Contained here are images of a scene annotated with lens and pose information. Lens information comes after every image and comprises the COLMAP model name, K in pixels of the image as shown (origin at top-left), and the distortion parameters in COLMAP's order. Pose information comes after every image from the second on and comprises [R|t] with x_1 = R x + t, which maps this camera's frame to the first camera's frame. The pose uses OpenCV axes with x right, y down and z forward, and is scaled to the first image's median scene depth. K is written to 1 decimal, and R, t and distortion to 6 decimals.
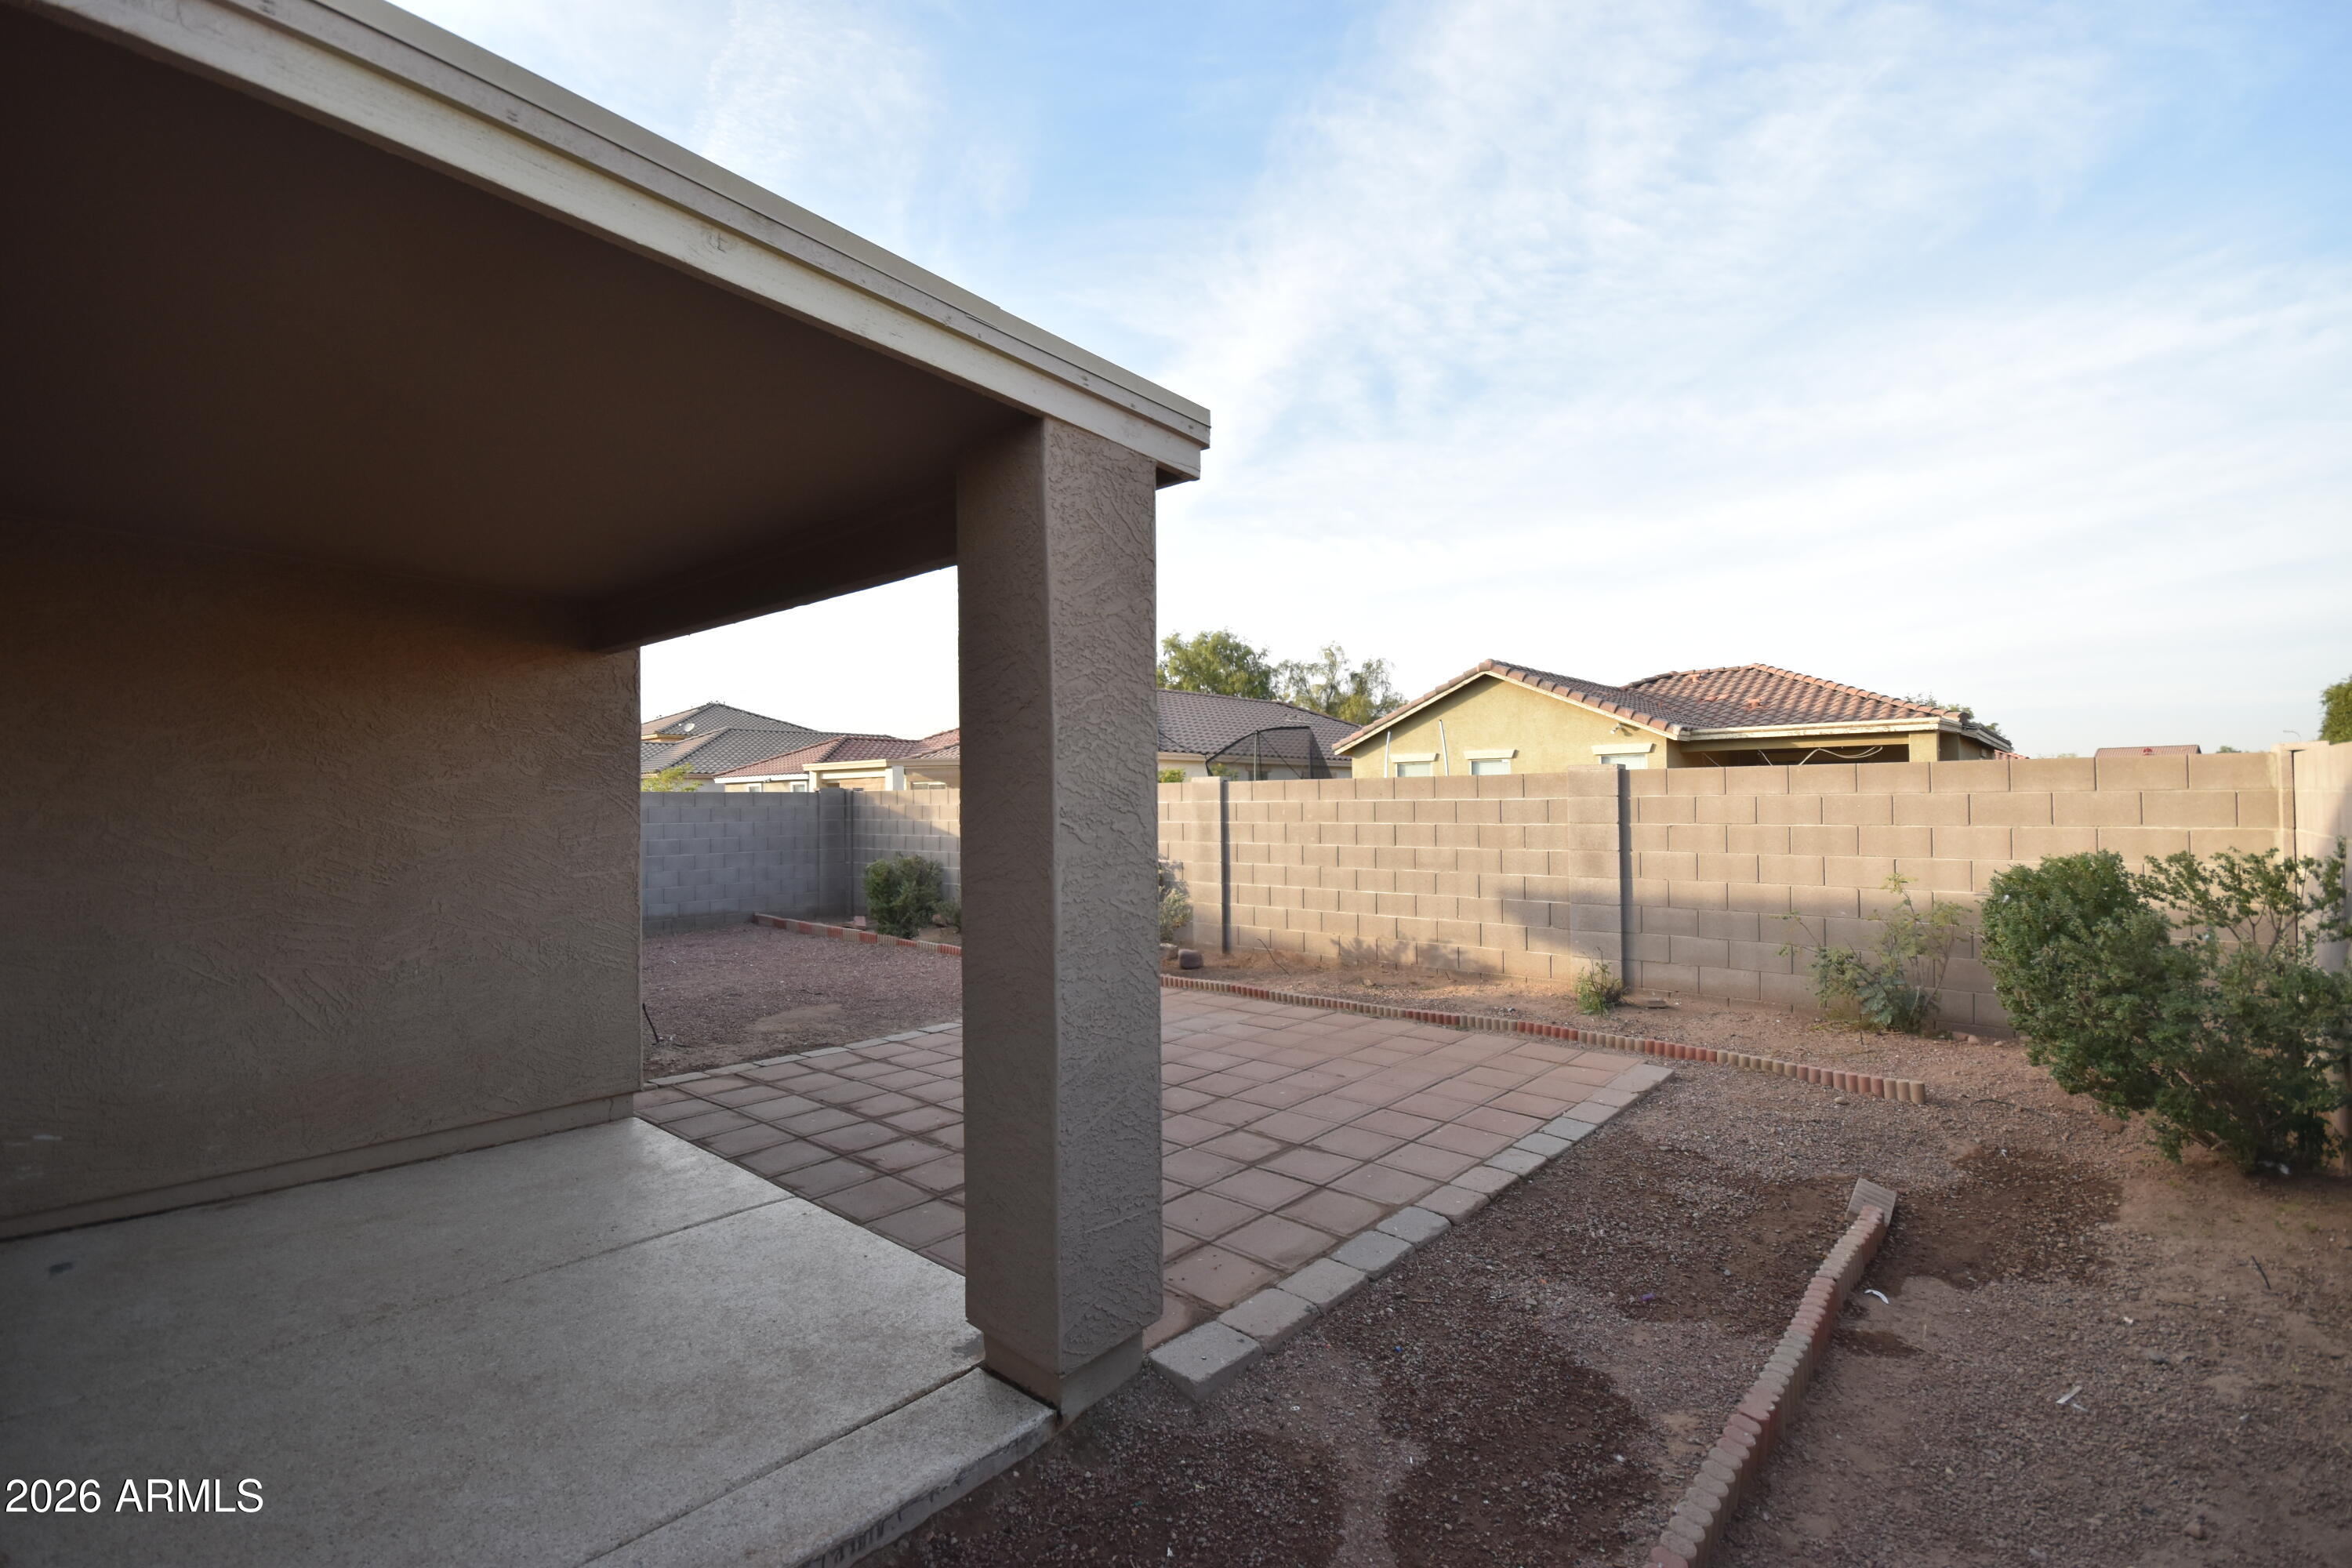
lens RADIAL K [[1040.5, 0, 1179.5], [0, 1040.5, 788.0], [0, 0, 1]] dist [0.000338, 0.000290]
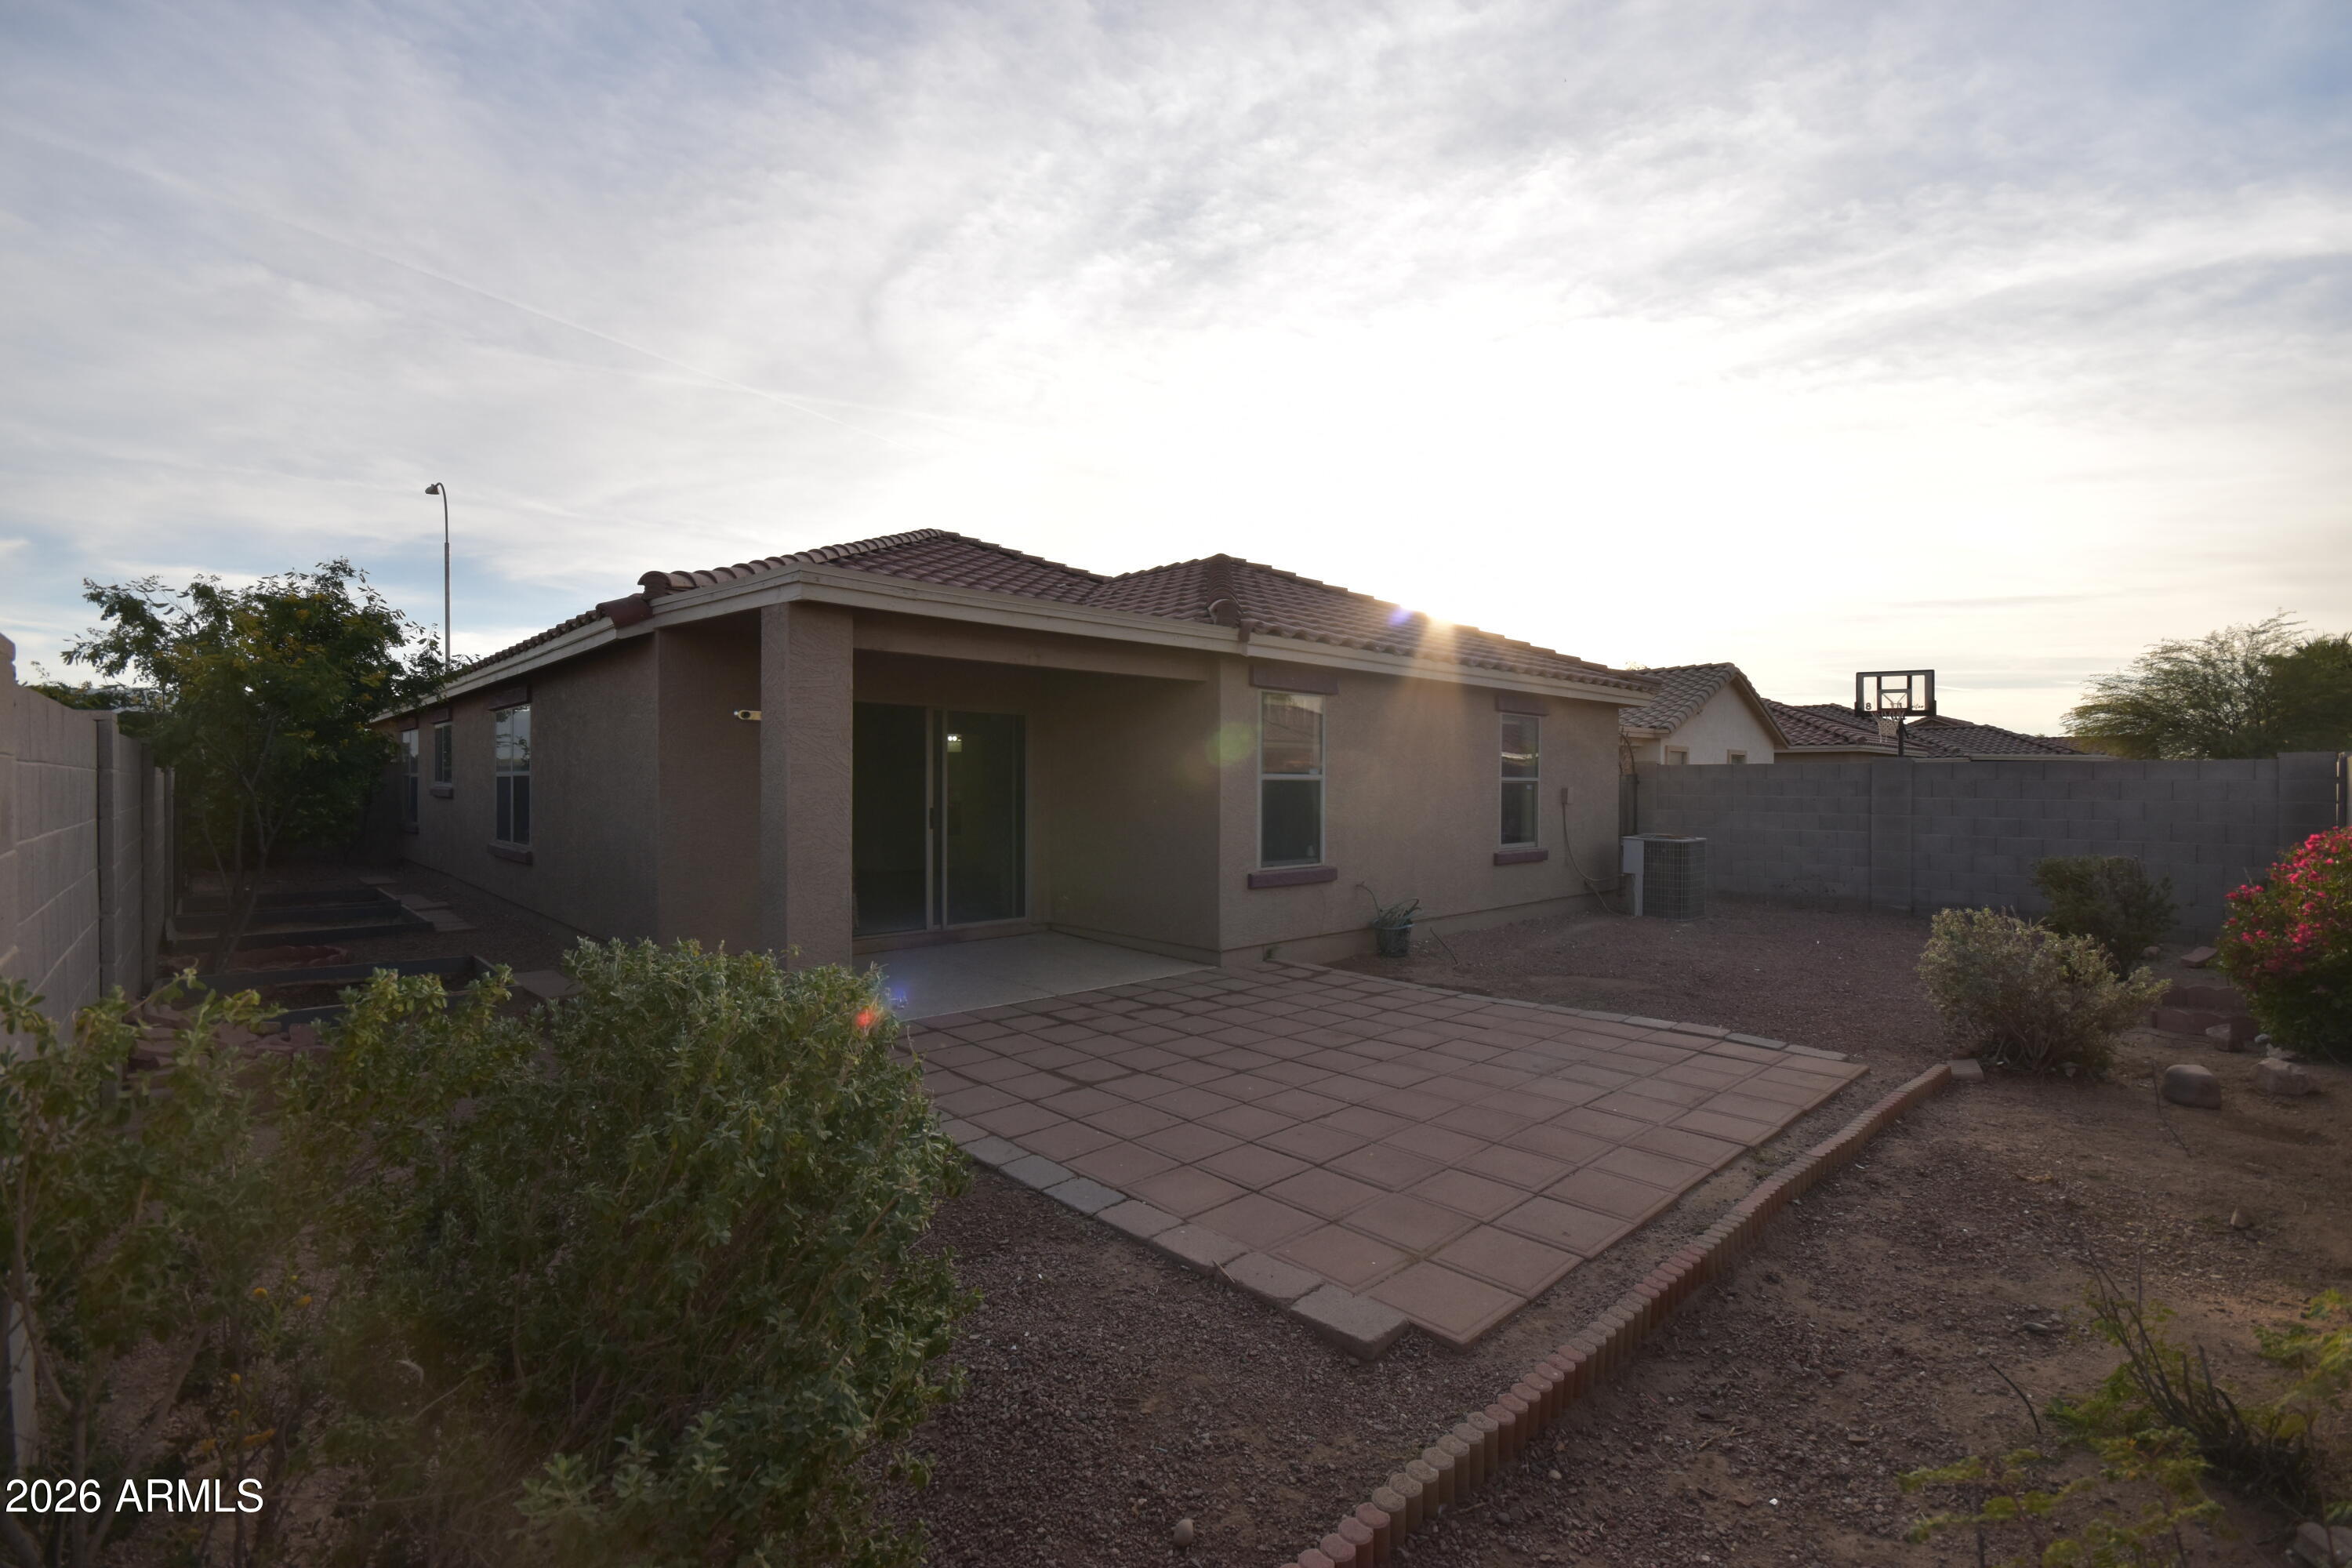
lens RADIAL K [[1040.5, 0, 1179.5], [0, 1040.5, 788.0], [0, 0, 1]] dist [0.000338, 0.000290]
pose [[-0.091904, 0.016241, -0.995635, 0.290412], [0.011416, 0.999818, 0.015256, 0.003250], [0.995702, -0.009964, -0.092073, 0.291916]]
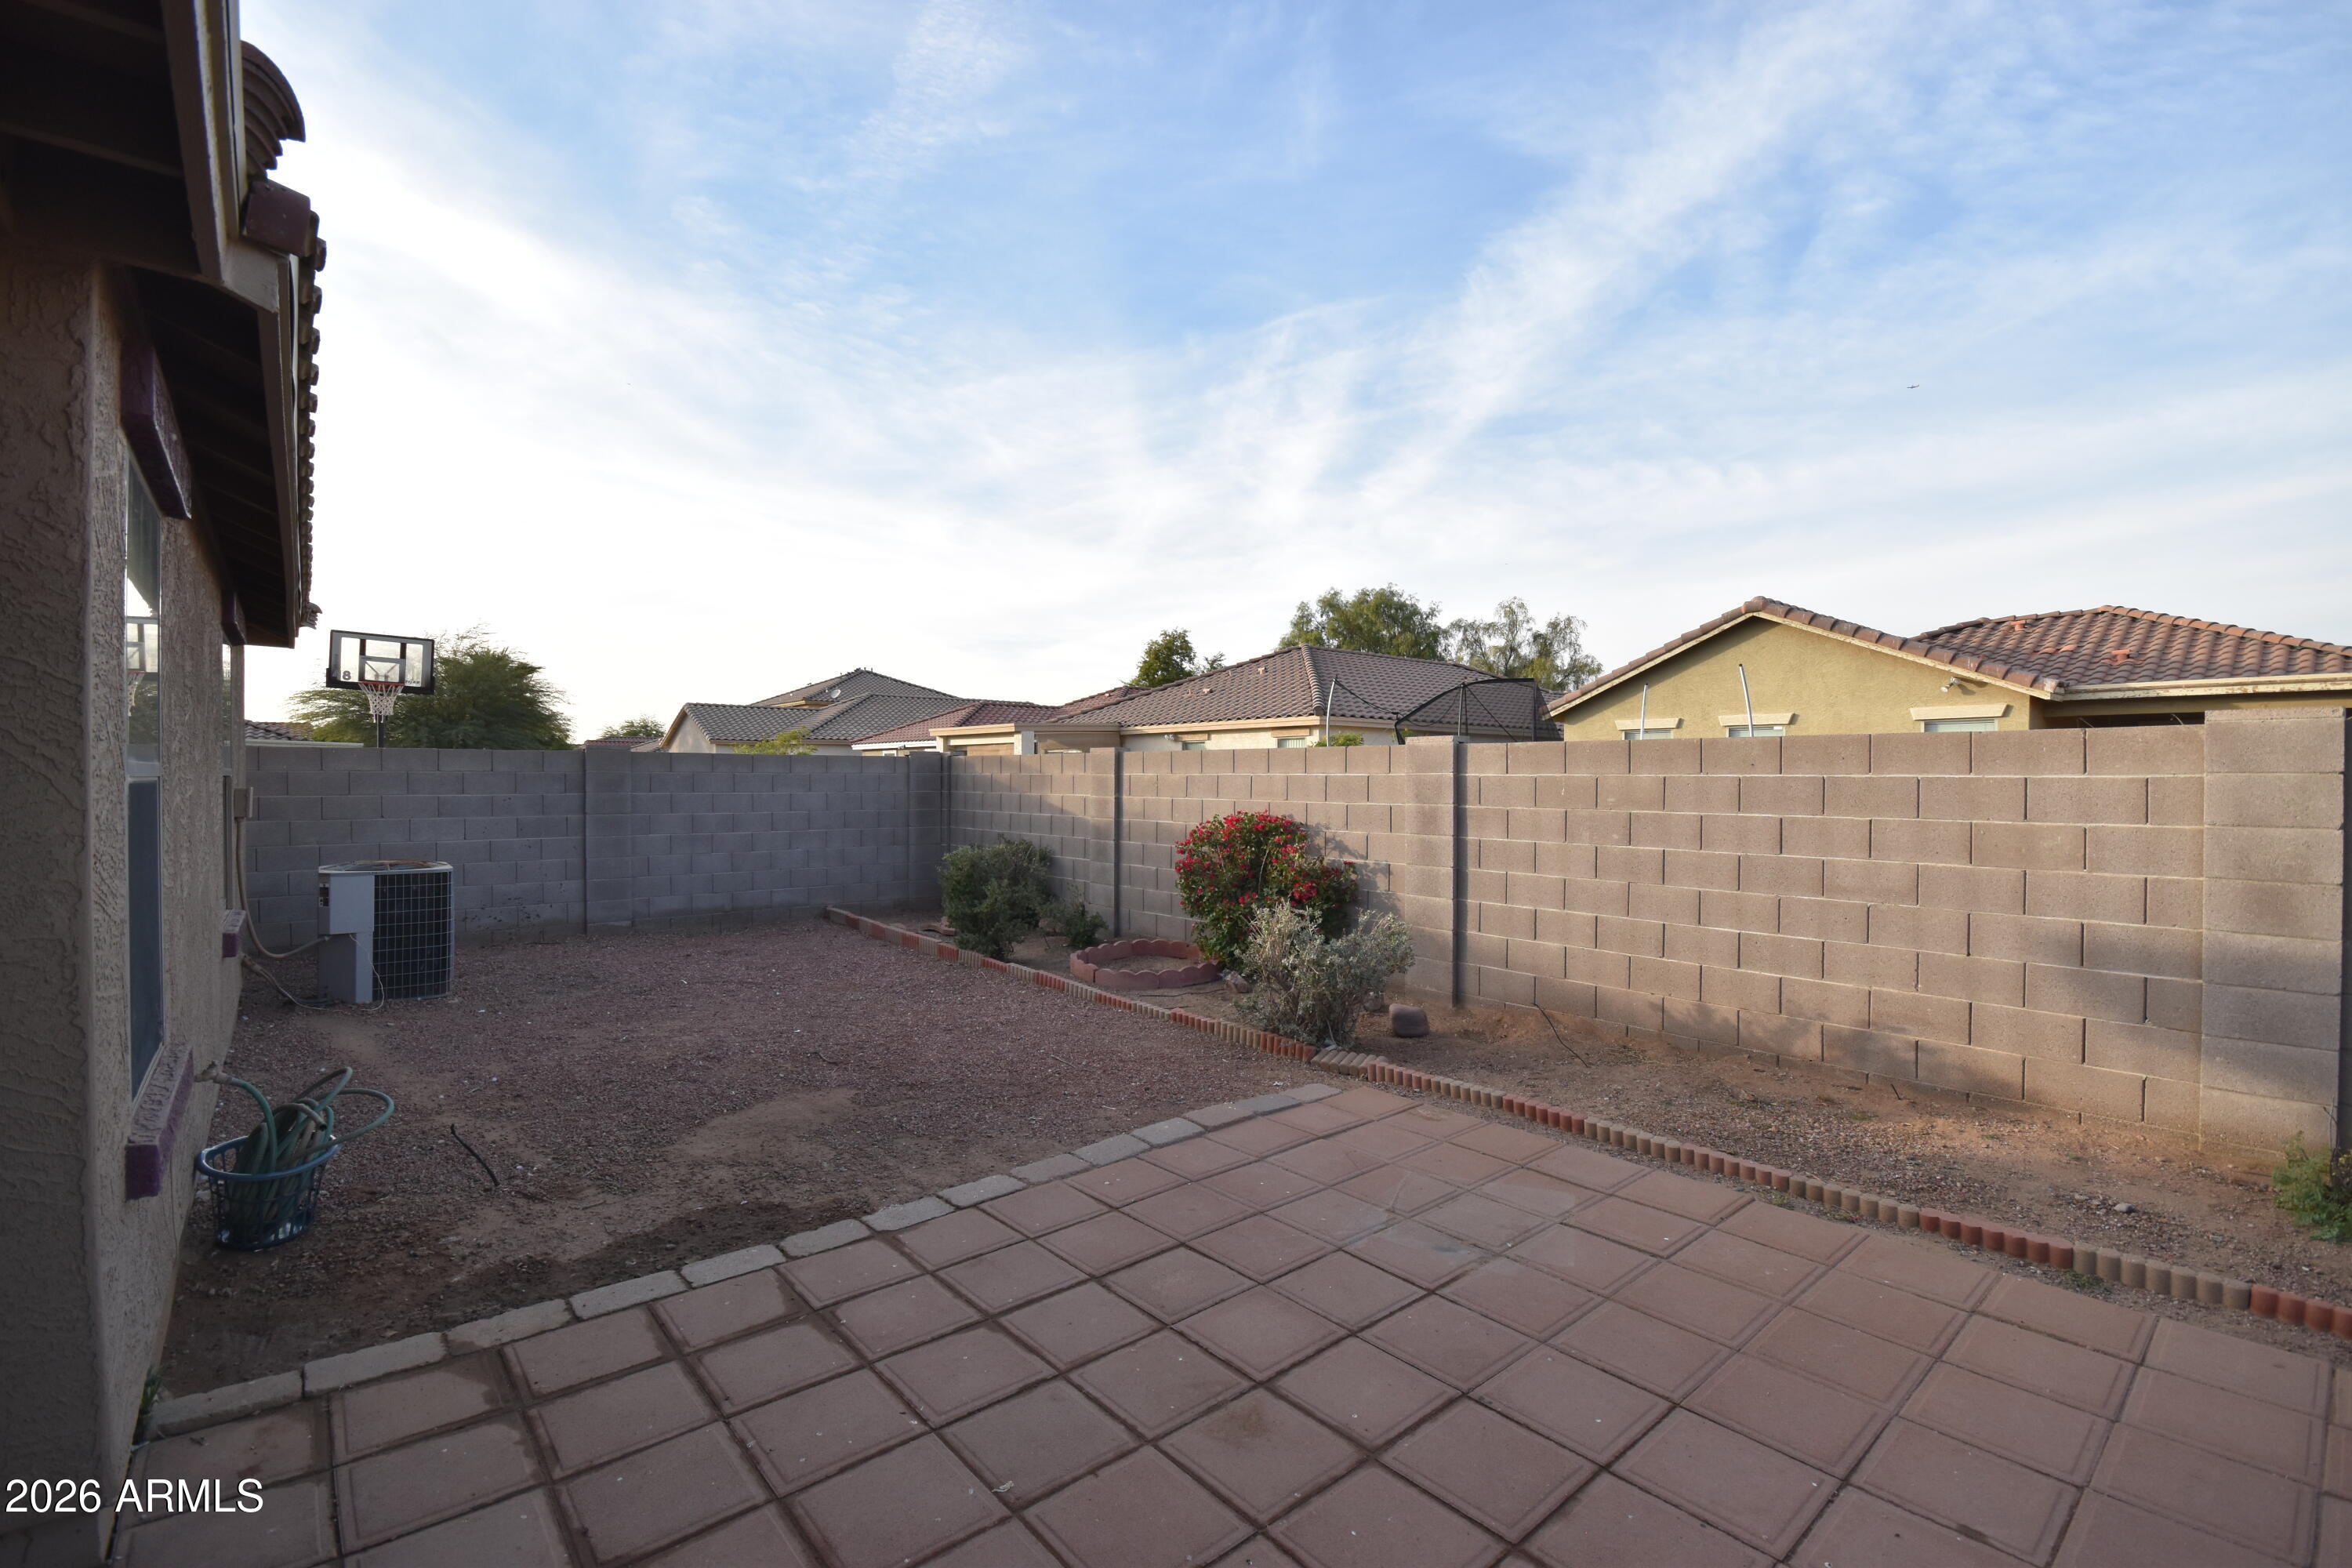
lens RADIAL K [[1040.5, 0, 1179.5], [0, 1040.5, 788.0], [0, 0, 1]] dist [0.000338, 0.000290]
pose [[0.990067, 0.015329, -0.139758, -0.021899], [-0.011711, 0.999576, 0.026671, 0.003517], [0.140107, -0.024769, 0.989826, 0.185351]]
